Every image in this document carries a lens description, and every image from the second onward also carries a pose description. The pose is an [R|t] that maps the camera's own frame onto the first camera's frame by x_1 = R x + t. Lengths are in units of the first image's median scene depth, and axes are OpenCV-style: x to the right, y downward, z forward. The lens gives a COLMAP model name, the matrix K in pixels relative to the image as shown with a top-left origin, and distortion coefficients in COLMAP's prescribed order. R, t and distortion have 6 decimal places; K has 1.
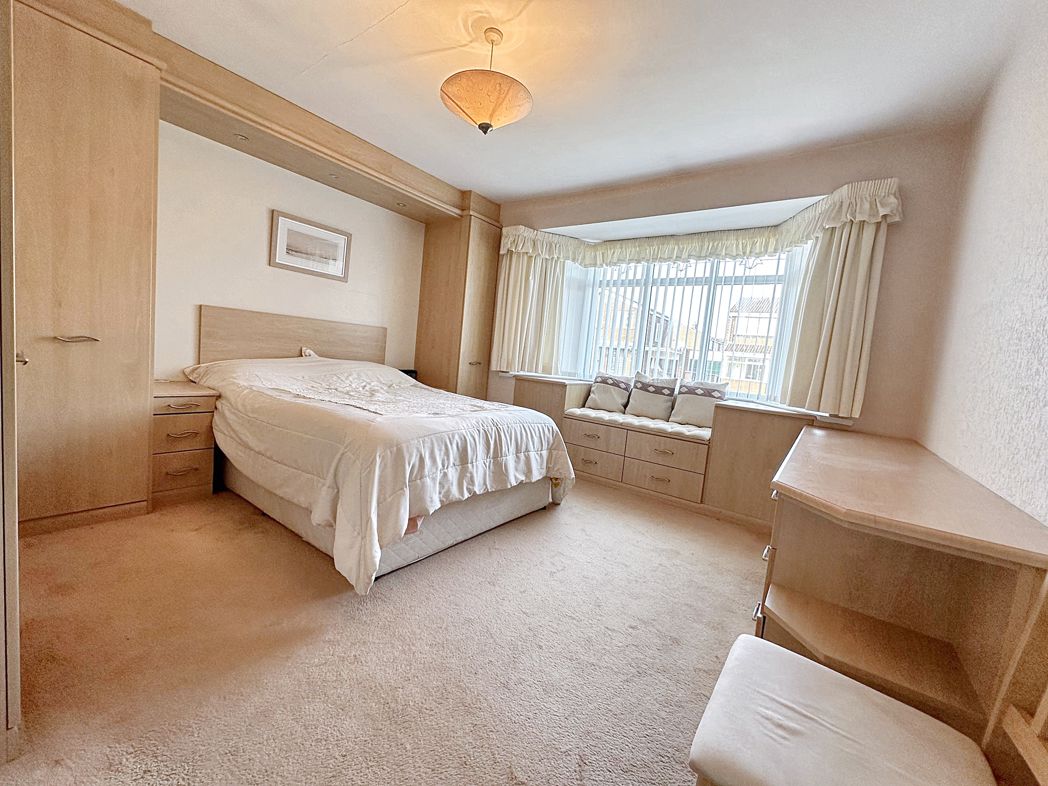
lens RADIAL K [[416.6, 0, 524.8], [0, 416.6, 390.1], [0, 0, 1]] dist [-0.000157, 0.000074]
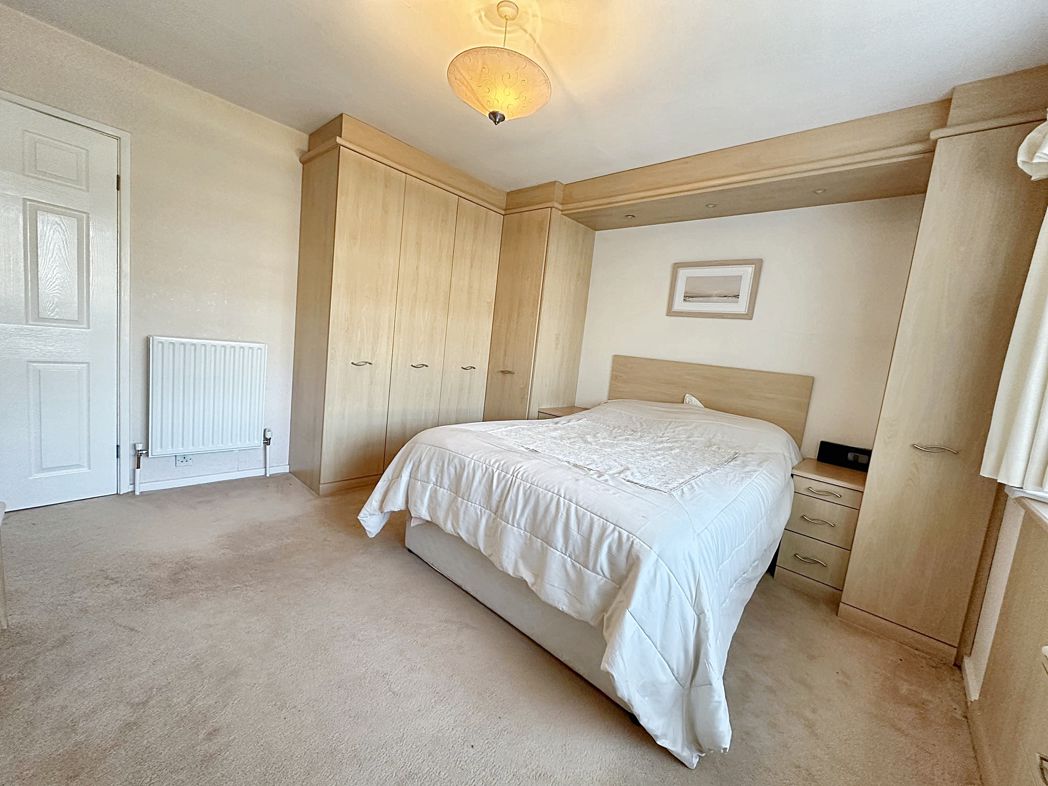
lens RADIAL K [[416.6, 0, 524.8], [0, 416.6, 390.1], [0, 0, 1]] dist [-0.000157, 0.000074]
pose [[-0.095609, 0.001291, -0.995418, 0.489976], [-0.207763, 0.977949, 0.021224, -0.059729], [0.973495, 0.208841, -0.093232, 0.792721]]
